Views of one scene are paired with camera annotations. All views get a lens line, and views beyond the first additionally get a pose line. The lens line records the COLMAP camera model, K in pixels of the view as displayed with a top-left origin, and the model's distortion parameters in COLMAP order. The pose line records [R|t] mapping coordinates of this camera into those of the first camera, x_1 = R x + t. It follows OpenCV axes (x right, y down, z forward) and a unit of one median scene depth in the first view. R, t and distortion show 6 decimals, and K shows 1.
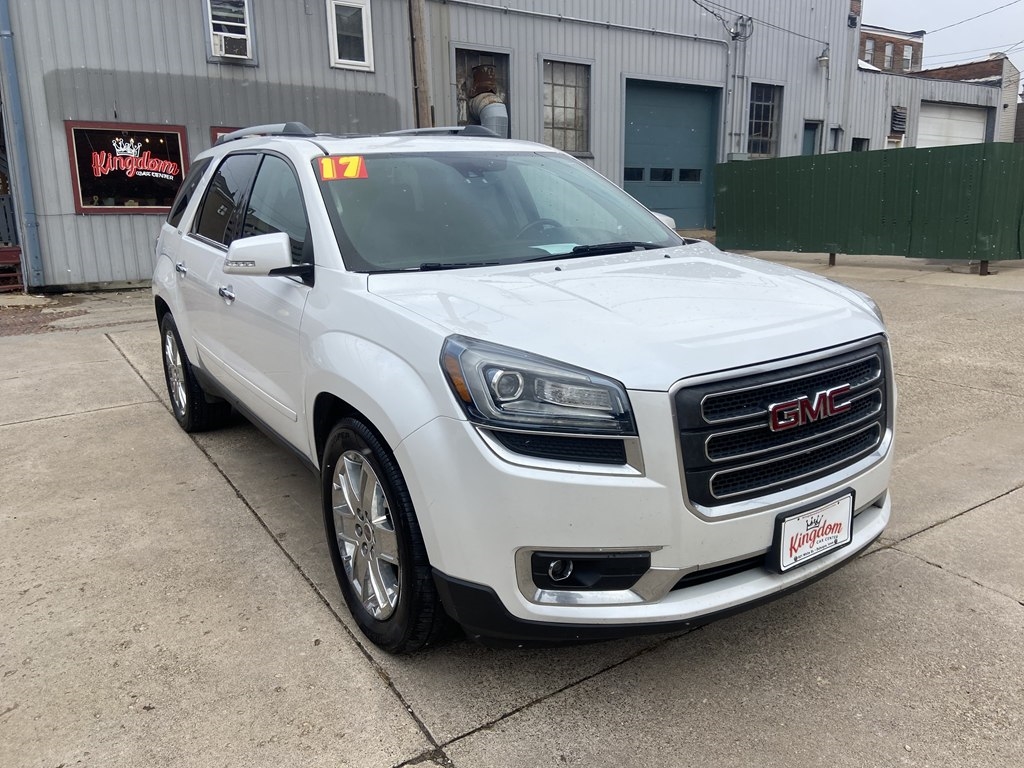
lens RADIAL K [[763.1, 0, 519.3], [0, 763.1, 379.5], [0, 0, 1]] dist [0.096897, -0.131164]
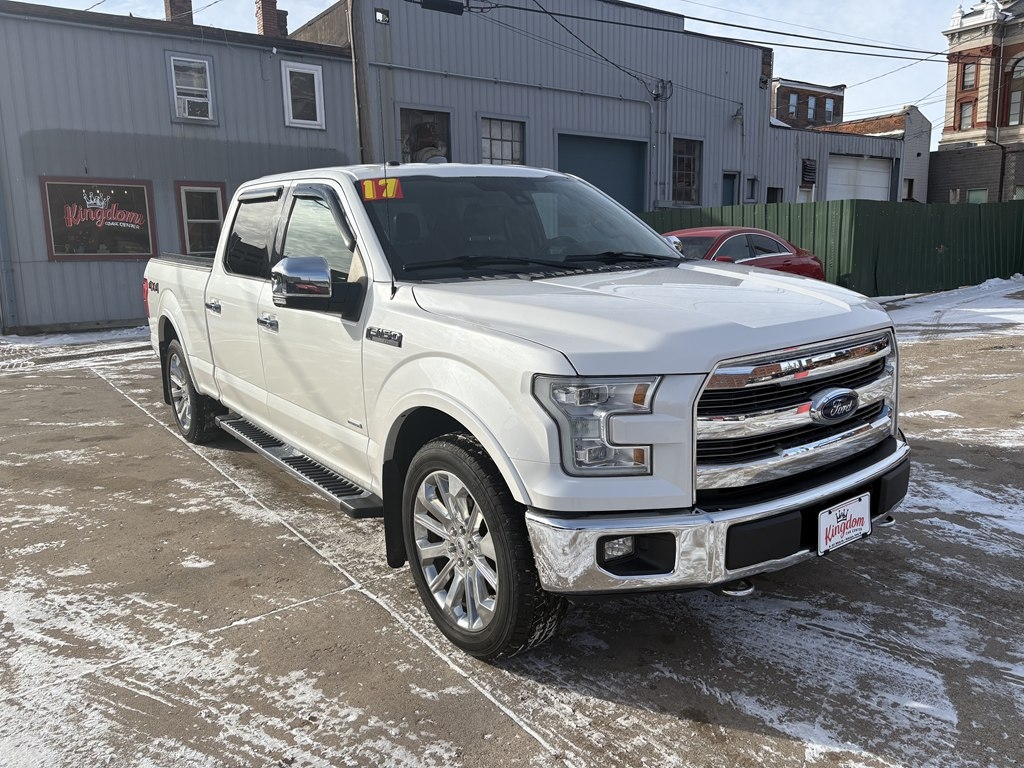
lens RADIAL K [[773.4, 0, 517.3], [0, 773.4, 388.0], [0, 0, 1]] dist [-0.001312, 0.003969]
pose [[0.998420, -0.012908, 0.054690, 0.019099], [0.015025, 0.999147, -0.038473, 0.013744], [-0.054147, 0.039234, 0.997762, -0.091735]]
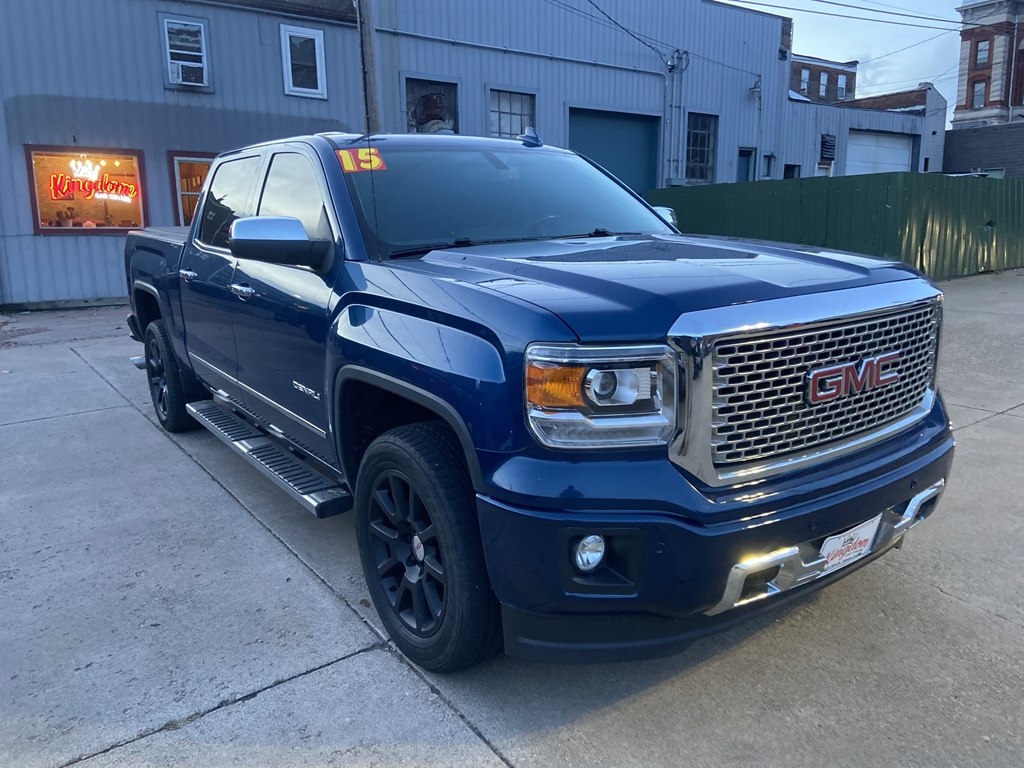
lens RADIAL K [[765.4, 0, 508.6], [0, 765.4, 379.0], [0, 0, 1]] dist [0.089673, -0.121081]
pose [[0.998918, -0.006604, 0.046028, 0.006044], [0.007810, 0.999629, -0.026076, 0.008108], [-0.045839, 0.026407, 0.998600, -0.043272]]
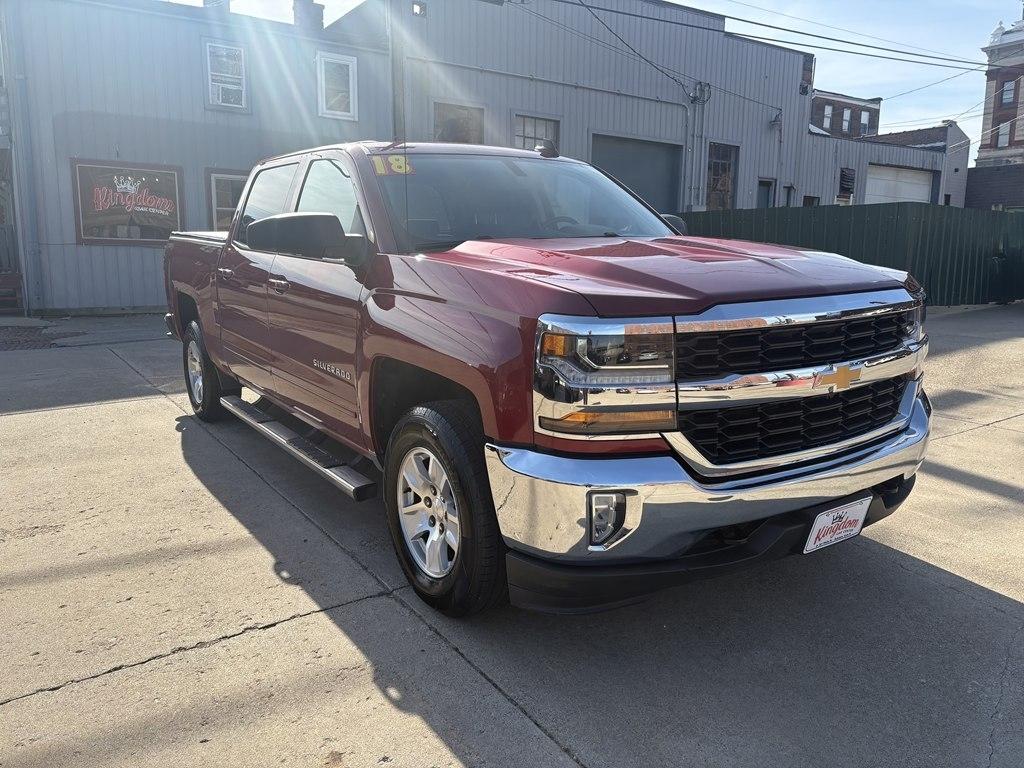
lens RADIAL K [[769.4, 0, 511.5], [0, 769.4, 384.9], [0, 0, 1]] dist [0.009608, -0.007604]
pose [[0.999480, 0.022778, 0.022830, 0.010430], [-0.021589, 0.998463, -0.051046, 0.020013], [-0.023957, 0.050526, 0.998435, -0.061762]]
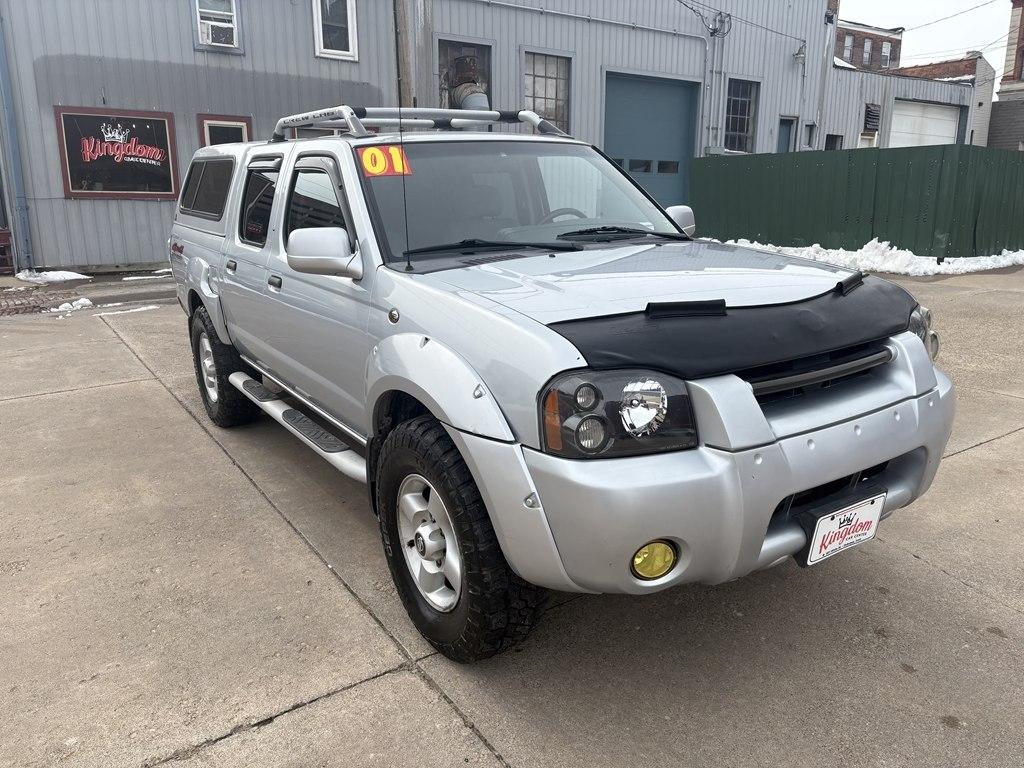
lens RADIAL K [[767.2, 0, 510.2], [0, 767.2, 385.7], [0, 0, 1]] dist [0.021238, -0.027574]
pose [[0.999813, 0.012602, 0.014650, 0.002814], [-0.012939, 0.999648, 0.023146, 0.002243], [-0.014354, -0.023332, 0.999625, -0.023772]]
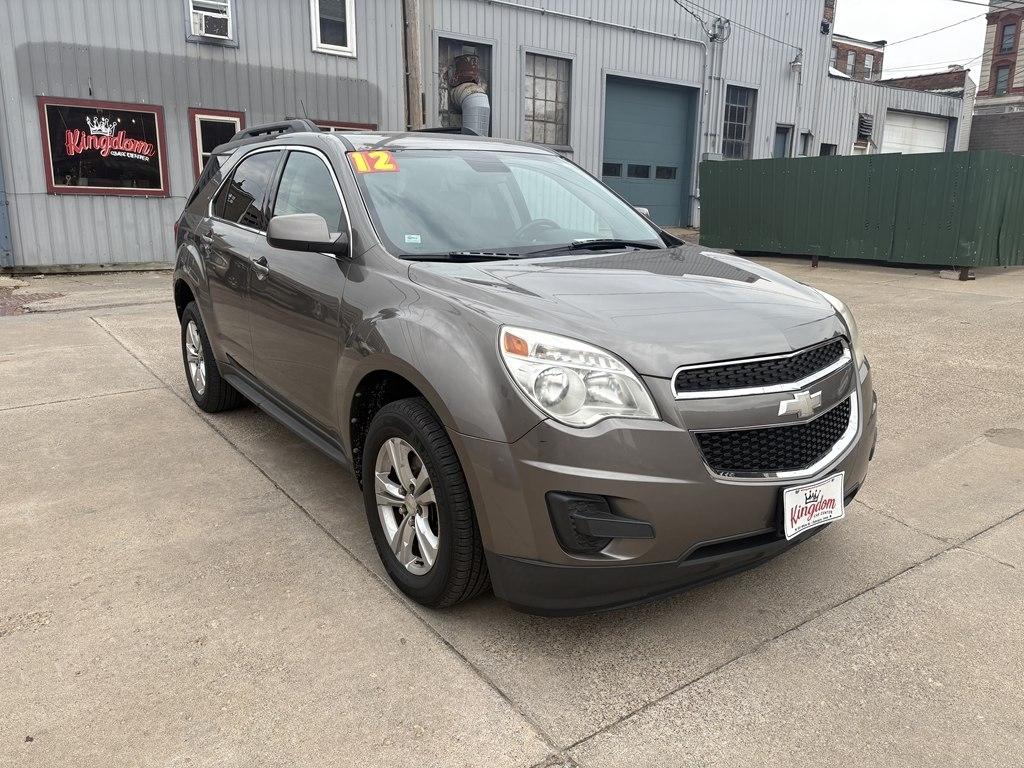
lens RADIAL K [[769.4, 0, 511.5], [0, 769.4, 384.9], [0, 0, 1]] dist [0.009608, -0.007604]
pose [[0.998662, 0.019932, 0.047710, -0.028594], [-0.020576, 0.999703, 0.013039, 0.001154], [-0.047436, -0.014003, 0.998776, 0.007006]]
